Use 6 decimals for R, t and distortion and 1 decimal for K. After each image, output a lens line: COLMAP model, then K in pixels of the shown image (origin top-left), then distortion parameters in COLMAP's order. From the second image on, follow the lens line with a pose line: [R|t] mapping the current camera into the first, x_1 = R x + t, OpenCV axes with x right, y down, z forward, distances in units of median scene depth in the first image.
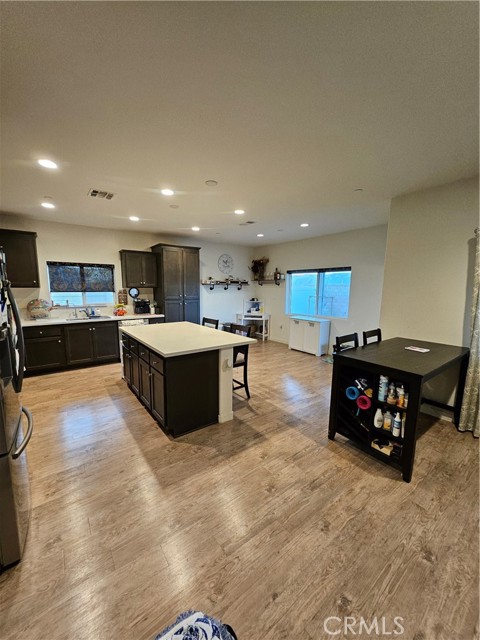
lens RADIAL K [[253.9, 0, 235.7], [0, 253.9, 320.7], [0, 0, 1]] dist [0.000678, 0.000193]
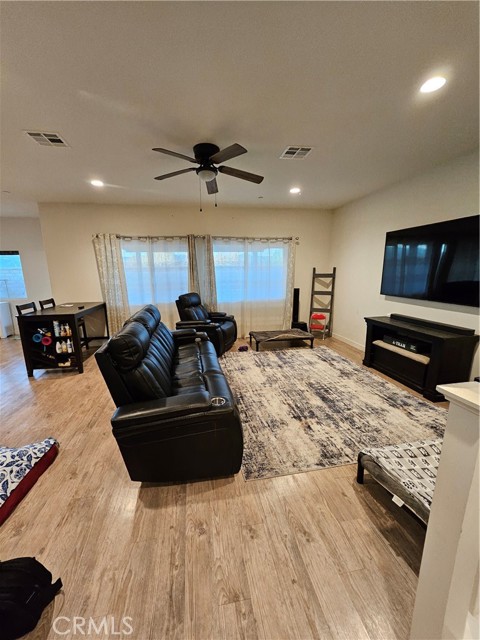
lens RADIAL K [[253.9, 0, 235.1], [0, 253.9, 323.0], [0, 0, 1]] dist [0.000678, 0.000193]
pose [[0.461652, -0.198143, 0.864648, -0.313113], [0.134026, 0.979124, 0.152817, 0.126742], [-0.876878, 0.045337, 0.478571, -0.821379]]
